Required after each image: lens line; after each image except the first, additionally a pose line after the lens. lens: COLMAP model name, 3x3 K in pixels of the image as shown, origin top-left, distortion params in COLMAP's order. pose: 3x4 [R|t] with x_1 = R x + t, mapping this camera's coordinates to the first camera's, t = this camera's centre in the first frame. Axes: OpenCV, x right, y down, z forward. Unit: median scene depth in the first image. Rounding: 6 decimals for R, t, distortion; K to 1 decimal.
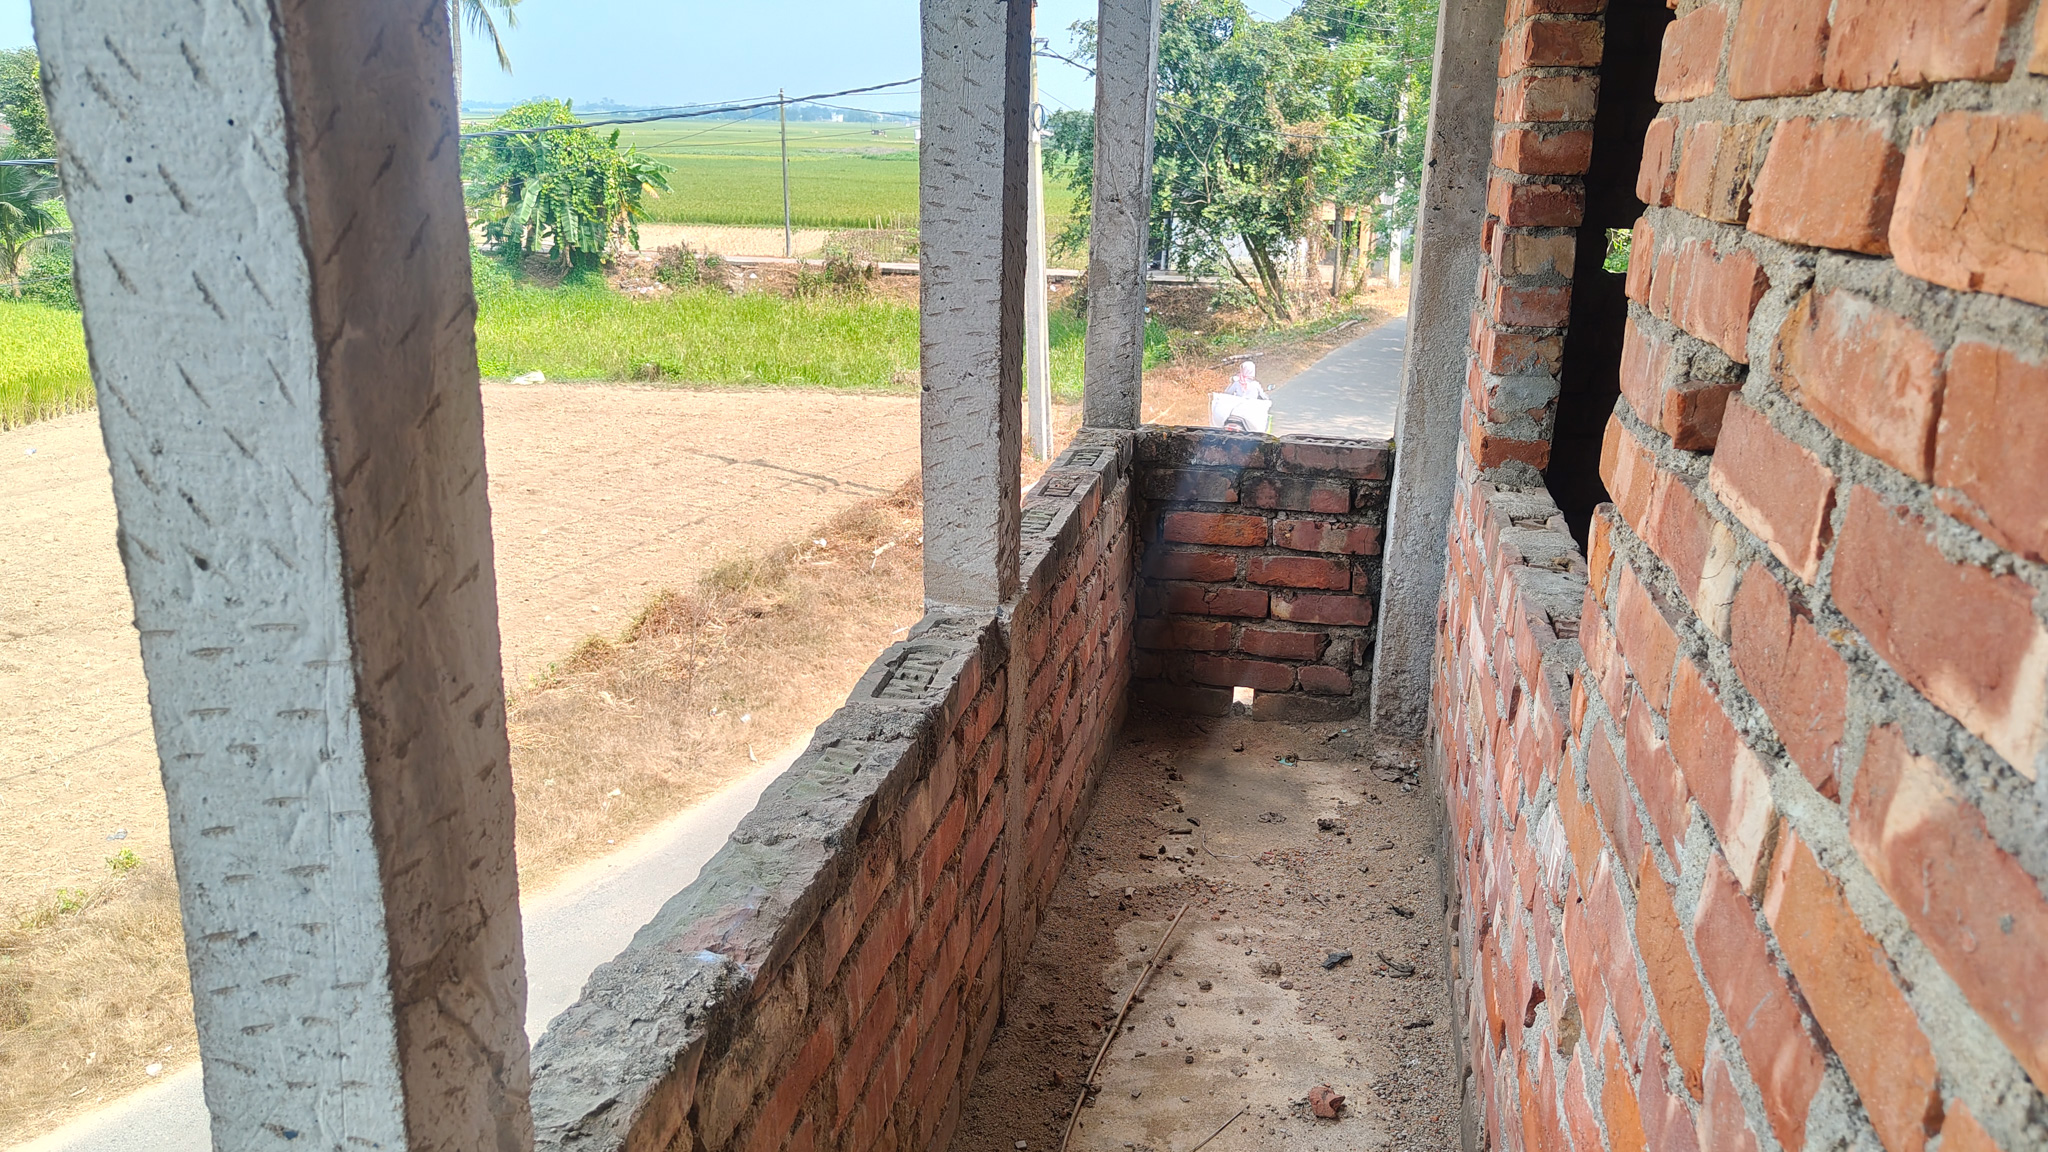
lens RADIAL K [[1461.2, 0, 1017.3], [0, 1461.2, 582.8], [0, 0, 1]] dist [0.018106, -0.018597]
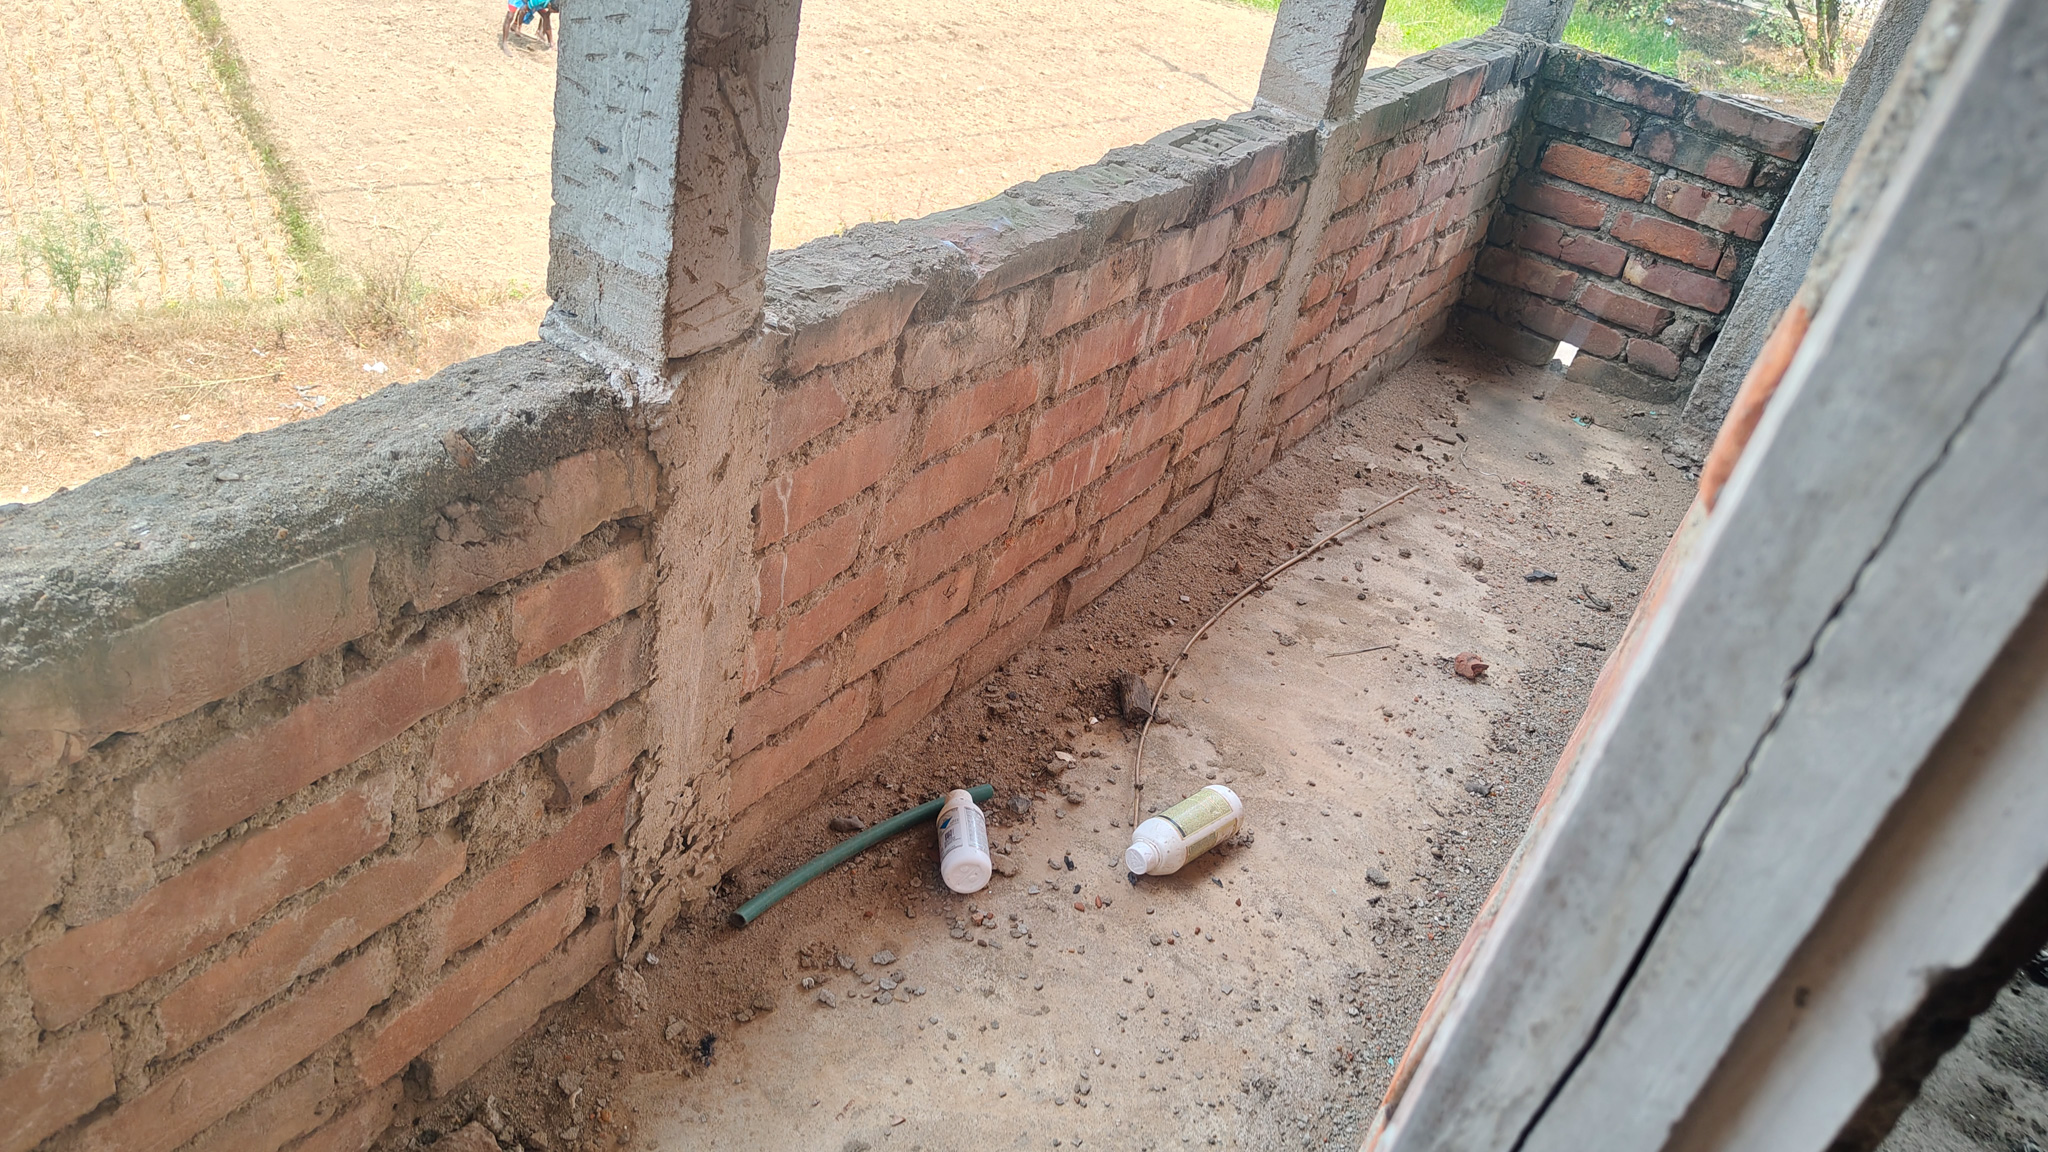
lens RADIAL K [[1461.2, 0, 1015.9], [0, 1461.2, 577.5], [0, 0, 1]] dist [0.018106, -0.018597]
pose [[0.924035, 0.321816, -0.206384, 0.081960], [-0.269111, 0.930959, 0.246770, 0.093268], [0.271550, -0.172483, 0.946842, -0.077702]]
